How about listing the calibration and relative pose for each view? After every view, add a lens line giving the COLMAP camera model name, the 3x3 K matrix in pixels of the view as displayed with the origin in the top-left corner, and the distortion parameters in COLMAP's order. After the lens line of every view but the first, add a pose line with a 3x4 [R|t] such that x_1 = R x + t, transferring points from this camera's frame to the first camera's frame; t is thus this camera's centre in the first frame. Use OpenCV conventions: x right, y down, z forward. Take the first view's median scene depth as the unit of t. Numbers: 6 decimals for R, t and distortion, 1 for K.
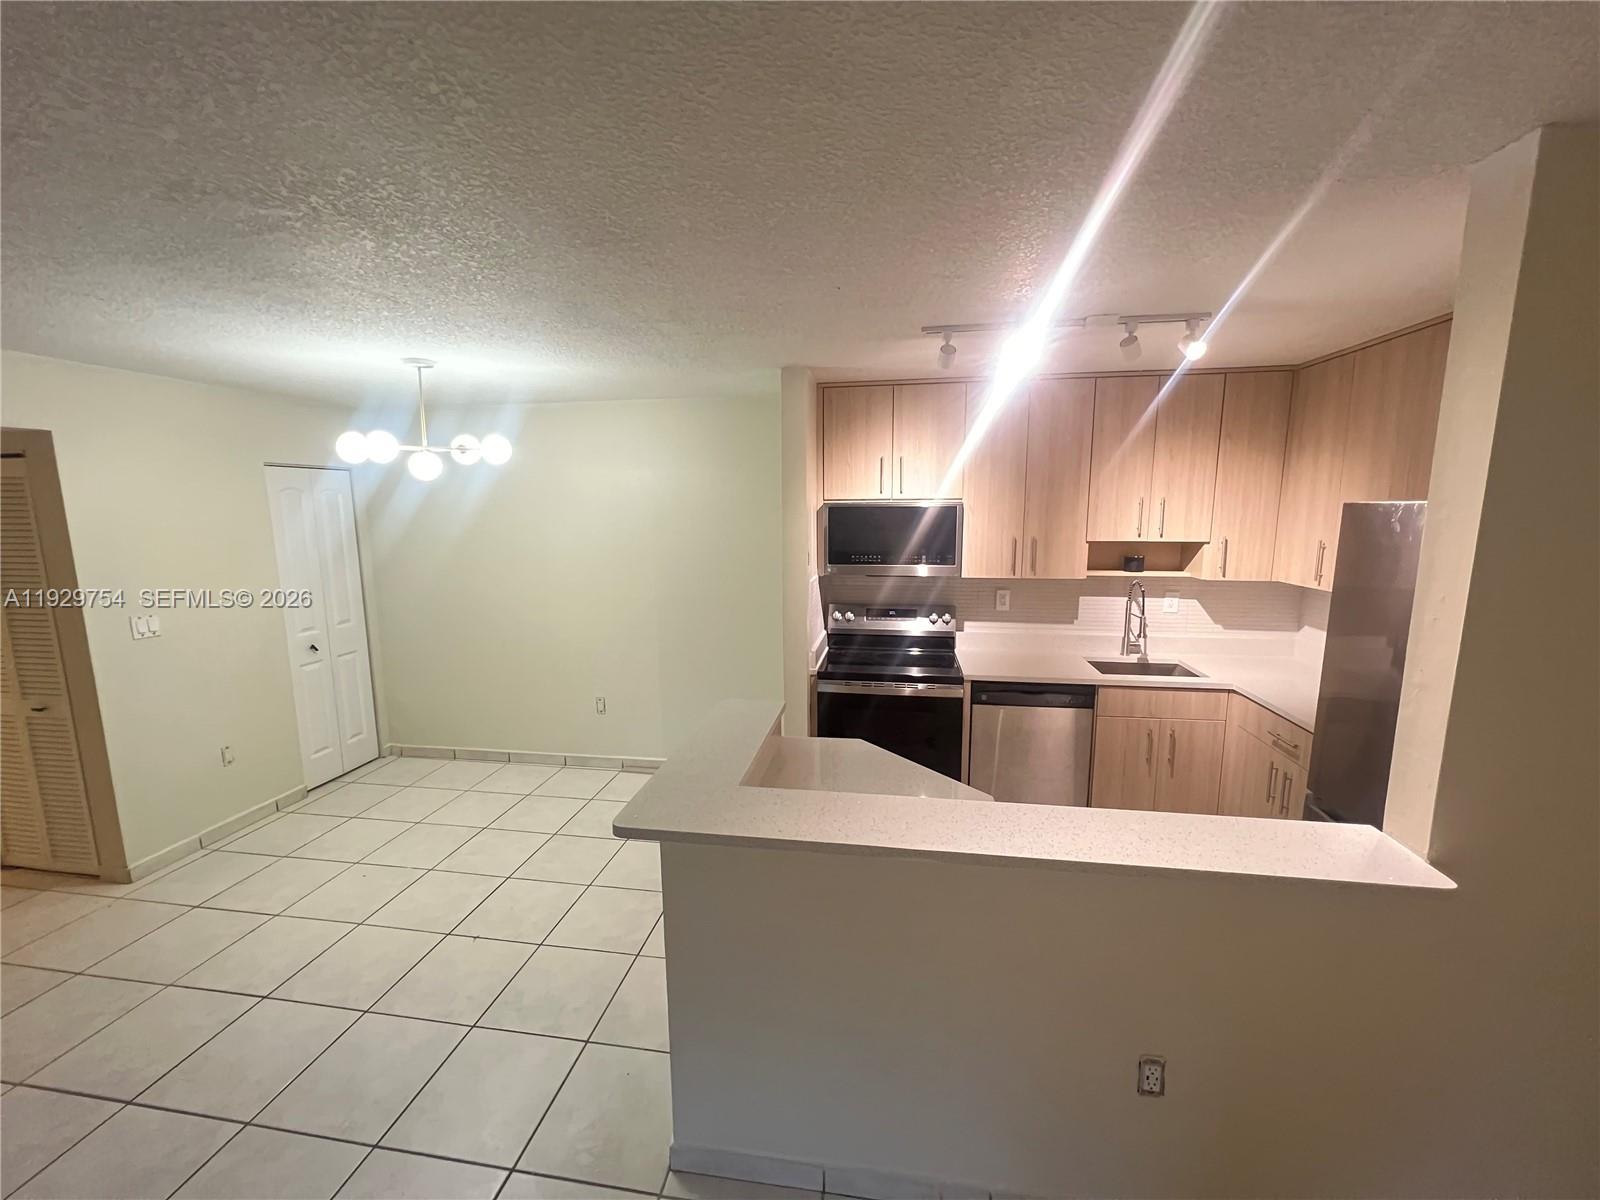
lens RADIAL K [[641.0, 0, 800.0], [0, 641.0, 600.0], [0, 0, 1]] dist [-0.000499, -0.000233]
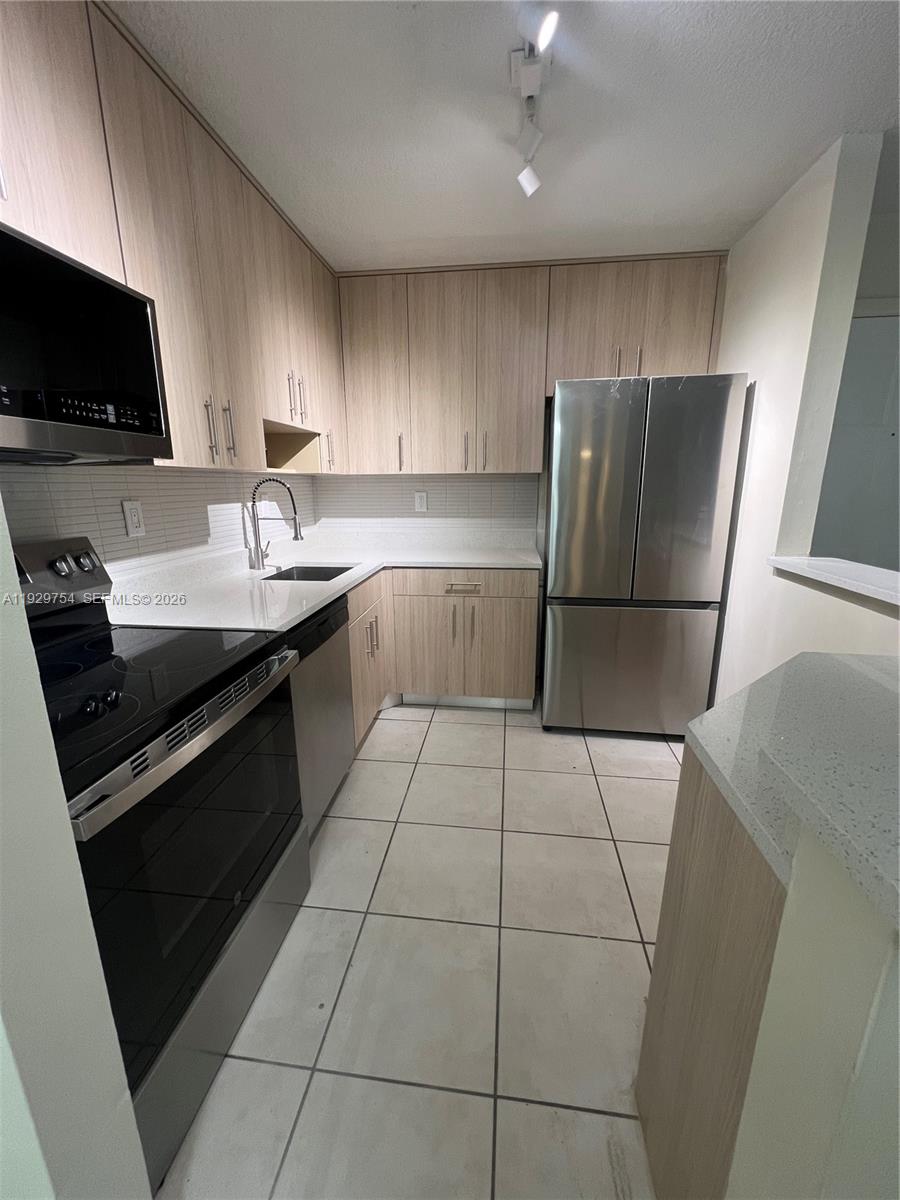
lens RADIAL K [[480.8, 0, 450.0], [0, 480.8, 600.0], [0, 0, 1]] dist [-0.000499, -0.000233]
pose [[-0.030406, -0.228942, 0.972965, -0.159209], [0.154155, 0.960695, 0.230873, 0.016442], [-0.987579, 0.157008, 0.006082, 0.826820]]
